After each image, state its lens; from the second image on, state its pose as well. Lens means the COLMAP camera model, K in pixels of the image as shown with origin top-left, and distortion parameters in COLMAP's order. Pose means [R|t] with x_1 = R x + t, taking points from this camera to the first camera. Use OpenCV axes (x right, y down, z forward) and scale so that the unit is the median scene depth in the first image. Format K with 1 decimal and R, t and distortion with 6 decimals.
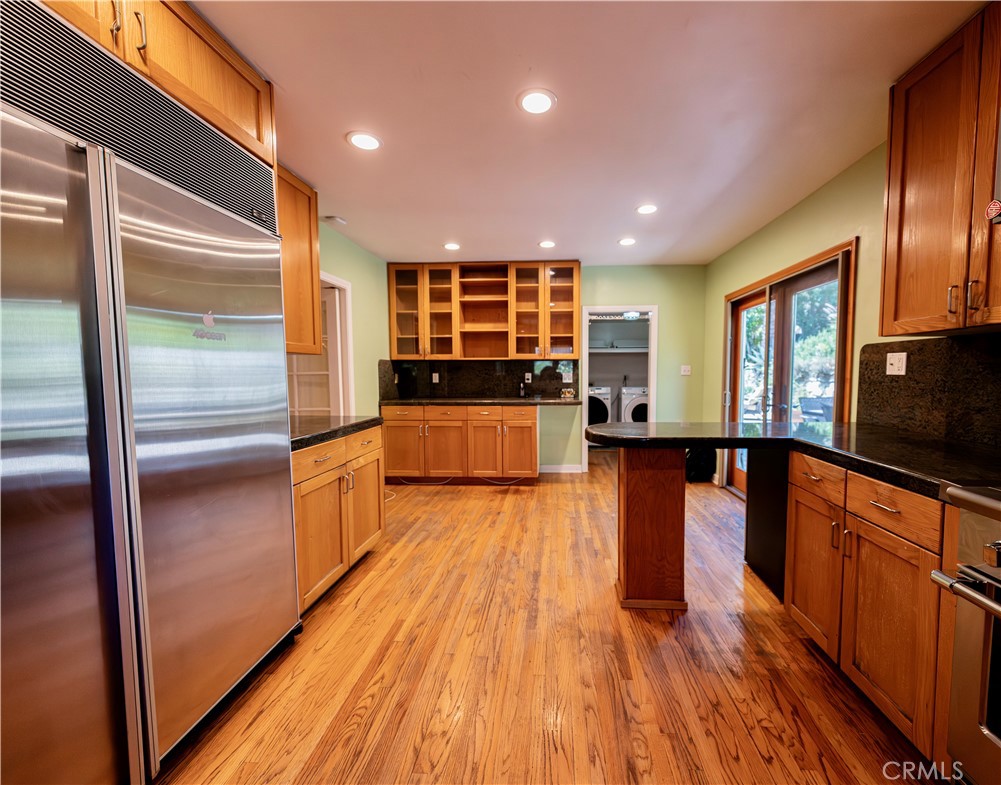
lens RADIAL K [[403.1, 0, 501.3], [0, 403.1, 394.2], [0, 0, 1]] dist [0.001381, 0.000075]
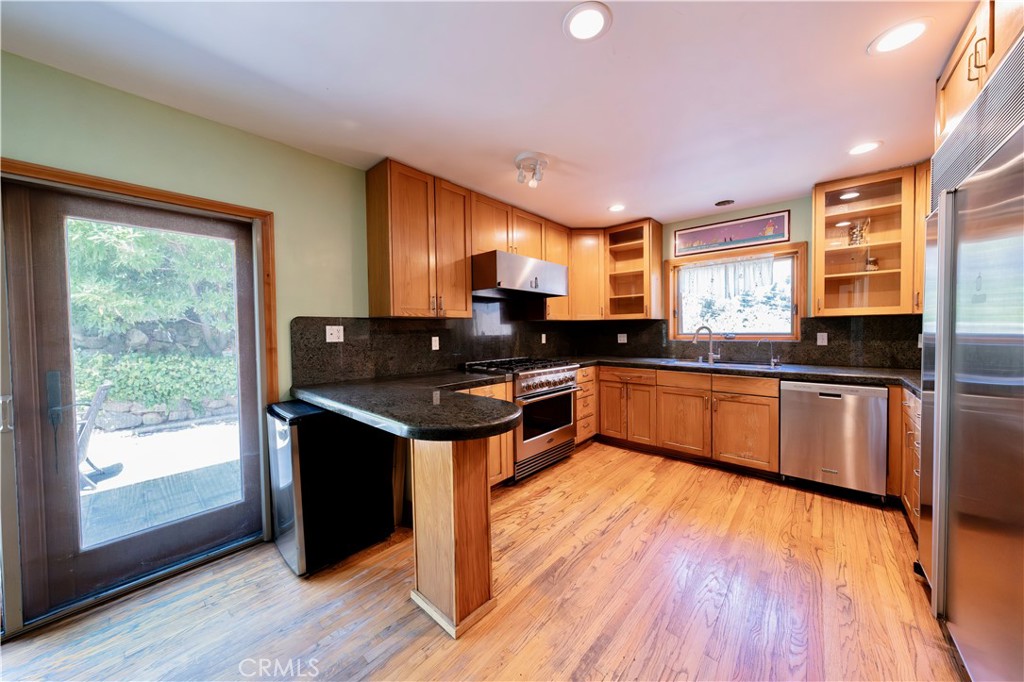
lens RADIAL K [[340.4, 0, 531.7], [0, 340.4, 338.8], [0, 0, 1]] dist [-0.003062, -0.000140]
pose [[-0.850441, 0.000544, 0.526070, -0.175521], [0.046387, 0.996182, 0.073959, -0.116387], [-0.524021, 0.087300, -0.847219, 1.676596]]
